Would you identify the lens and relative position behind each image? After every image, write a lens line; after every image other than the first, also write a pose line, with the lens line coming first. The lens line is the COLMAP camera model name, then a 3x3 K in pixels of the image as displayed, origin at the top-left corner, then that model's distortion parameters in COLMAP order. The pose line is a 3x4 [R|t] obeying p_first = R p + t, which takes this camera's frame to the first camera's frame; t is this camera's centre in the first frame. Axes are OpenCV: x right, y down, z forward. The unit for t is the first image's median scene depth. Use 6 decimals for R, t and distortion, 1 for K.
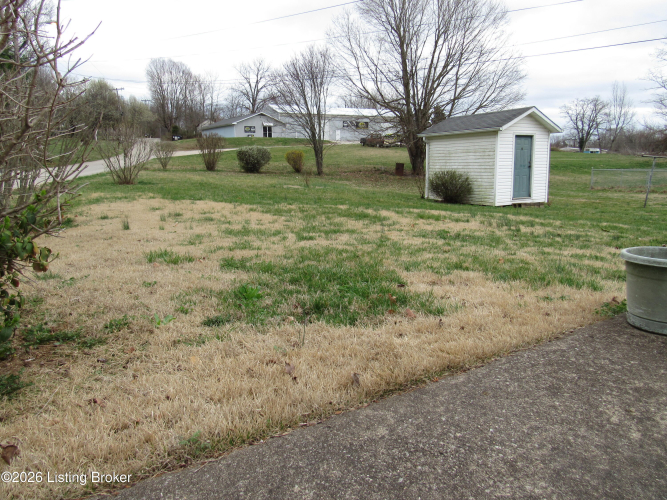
lens RADIAL K [[471.8, 0, 333.8], [0, 471.8, 248.6], [0, 0, 1]] dist [-0.001530, 0.000092]
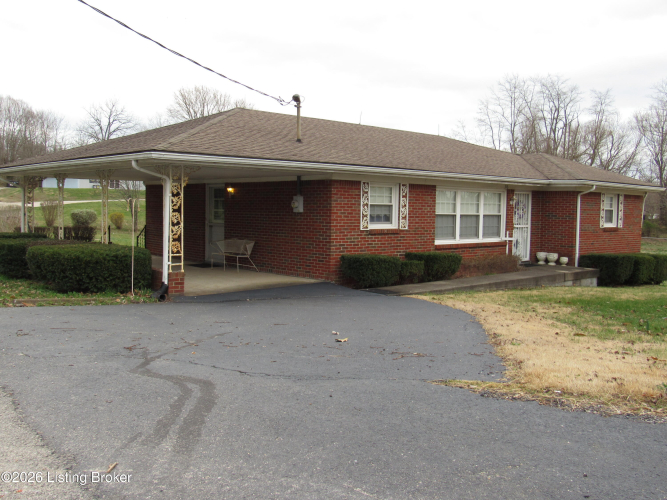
lens RADIAL K [[659.9, 0, 333.3], [0, 659.9, 250.6], [0, 0, 1]] dist [-0.012108, 0.000000]
pose [[0.987882, 0.020574, 0.153839, 0.072067], [-0.002087, 0.992846, -0.119382, 0.035471], [-0.155195, 0.117614, 0.980858, -0.272858]]
